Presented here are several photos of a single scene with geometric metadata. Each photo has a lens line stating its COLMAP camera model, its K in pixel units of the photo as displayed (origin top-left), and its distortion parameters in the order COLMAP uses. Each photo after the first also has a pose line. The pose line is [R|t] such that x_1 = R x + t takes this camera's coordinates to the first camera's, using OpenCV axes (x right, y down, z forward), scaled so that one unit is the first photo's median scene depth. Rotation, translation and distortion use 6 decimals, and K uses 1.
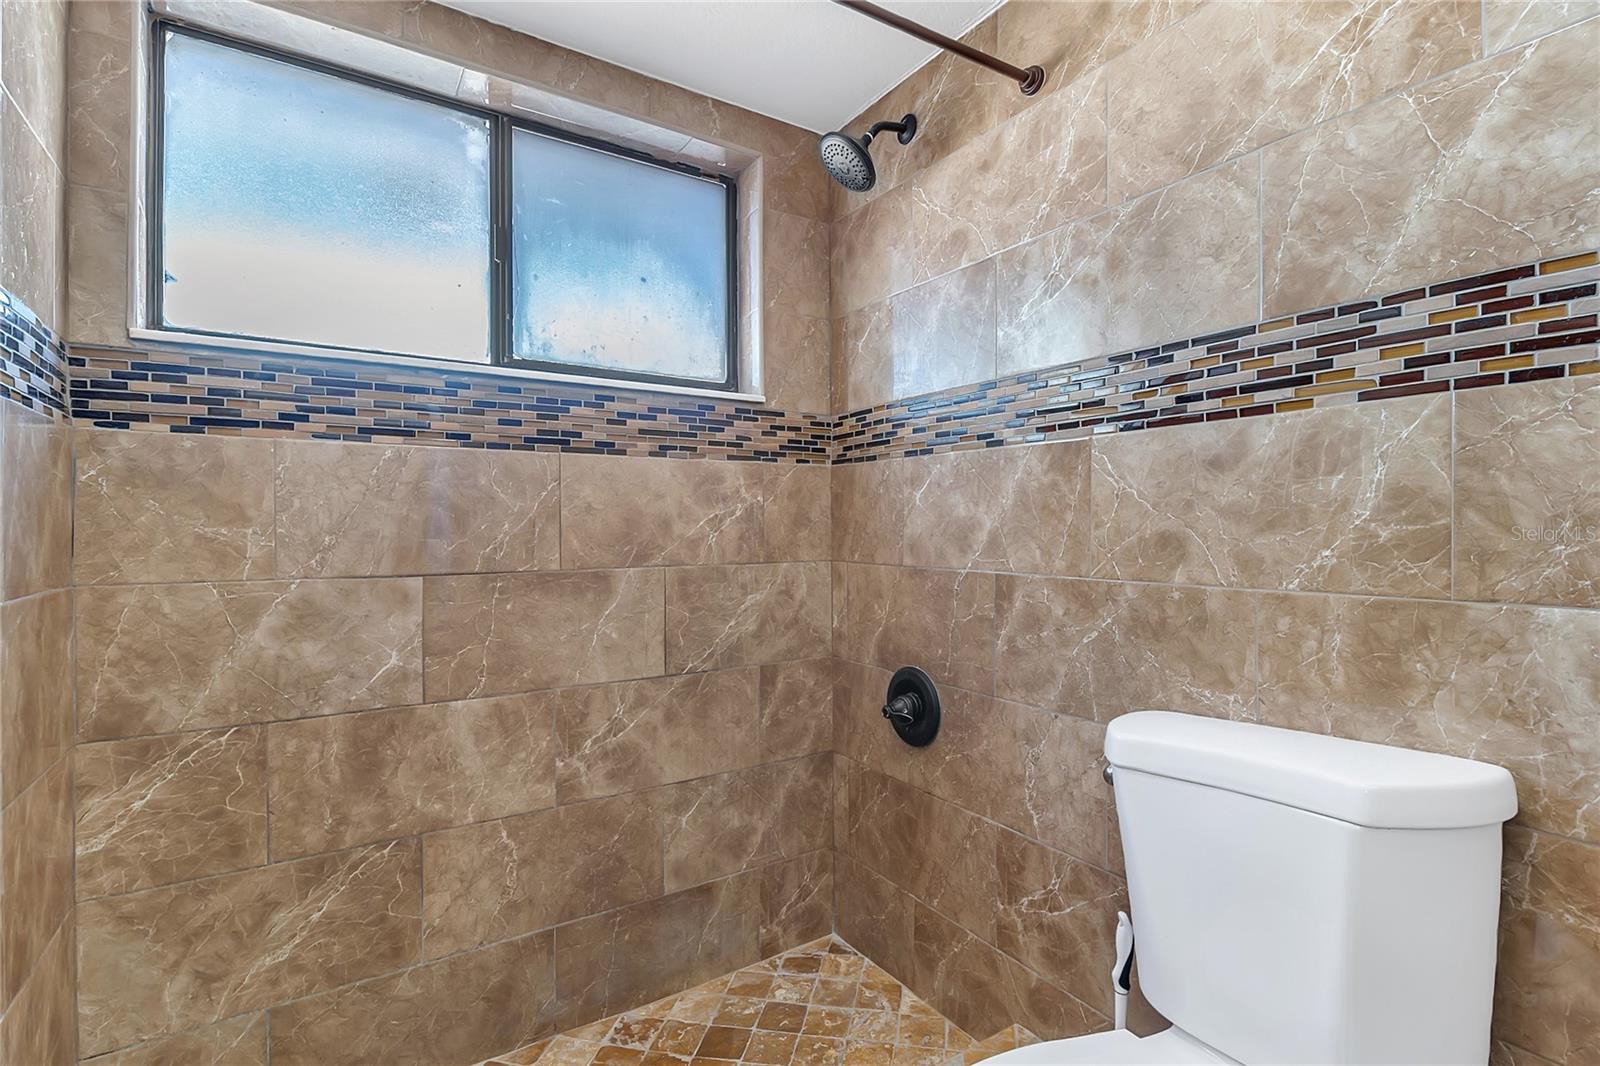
lens RADIAL K [[750.4, 0, 789.6], [0, 750.4, 532.5], [0, 0, 1]] dist [0.006196, -0.005268]
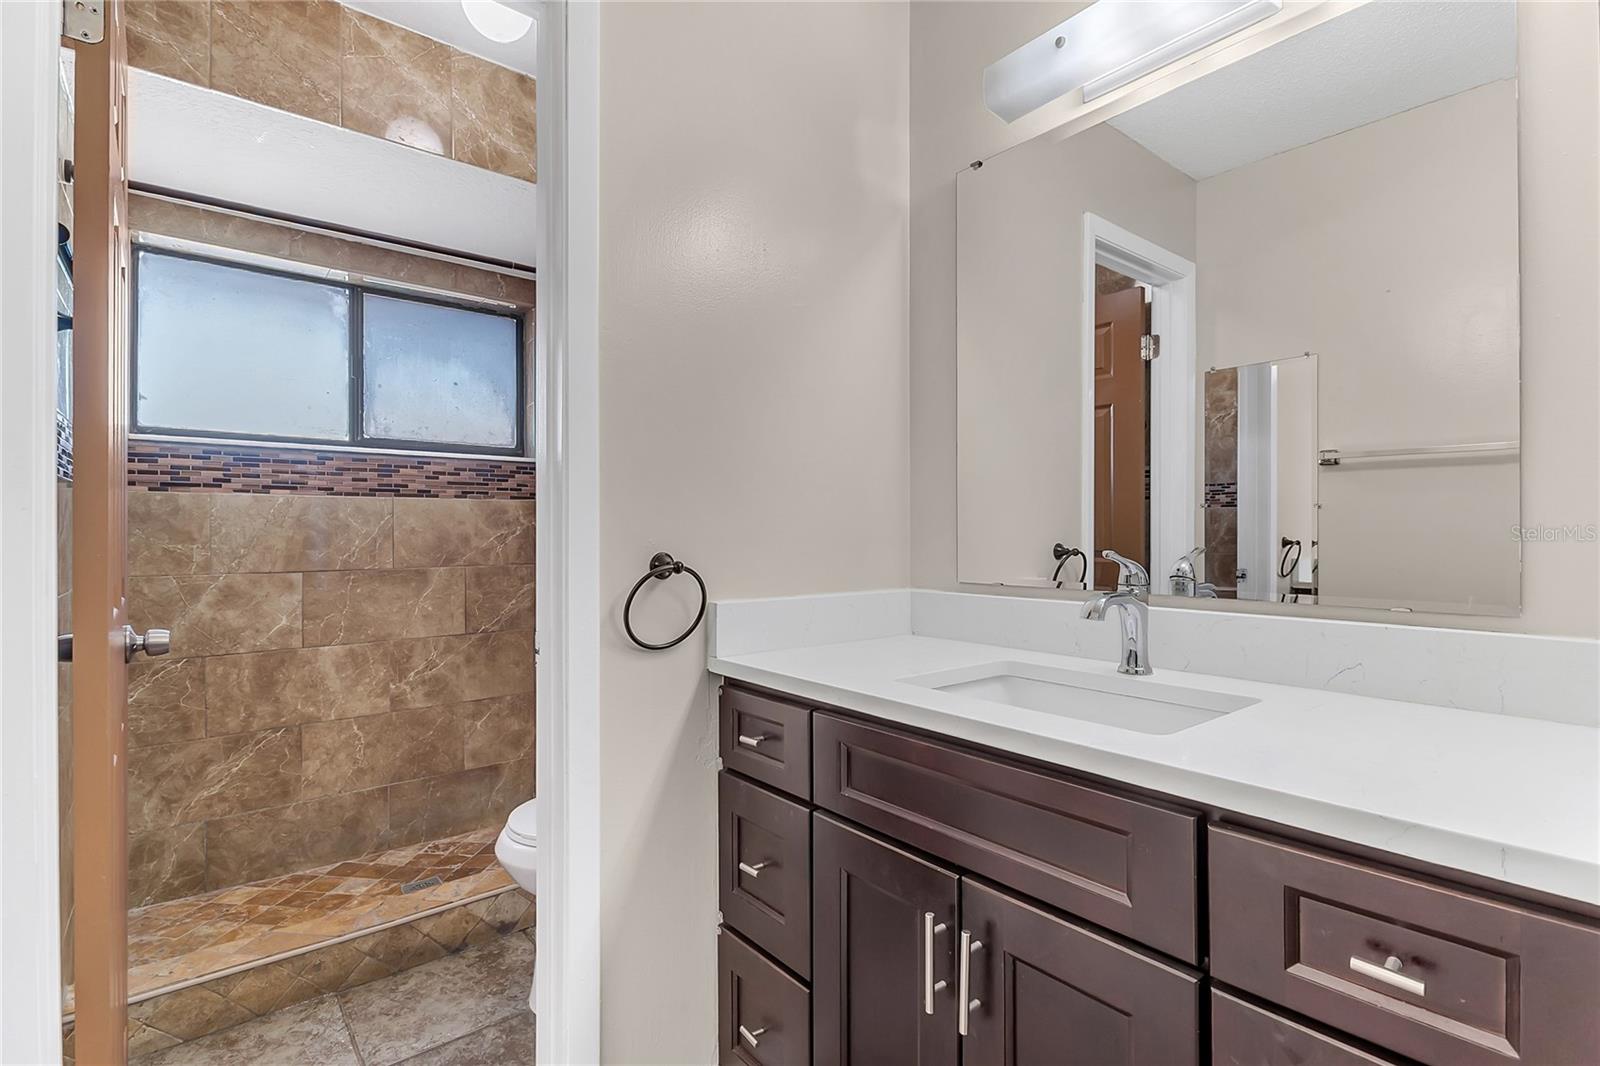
lens RADIAL K [[750.4, 0, 810.7], [0, 750.4, 530.7], [0, 0, 1]] dist [0.006196, -0.005268]
pose [[0.990674, -0.000583, 0.136255, 0.399805], [0.001597, 0.999972, -0.007332, -0.020499], [-0.136247, 0.007481, 0.990647, -0.803409]]
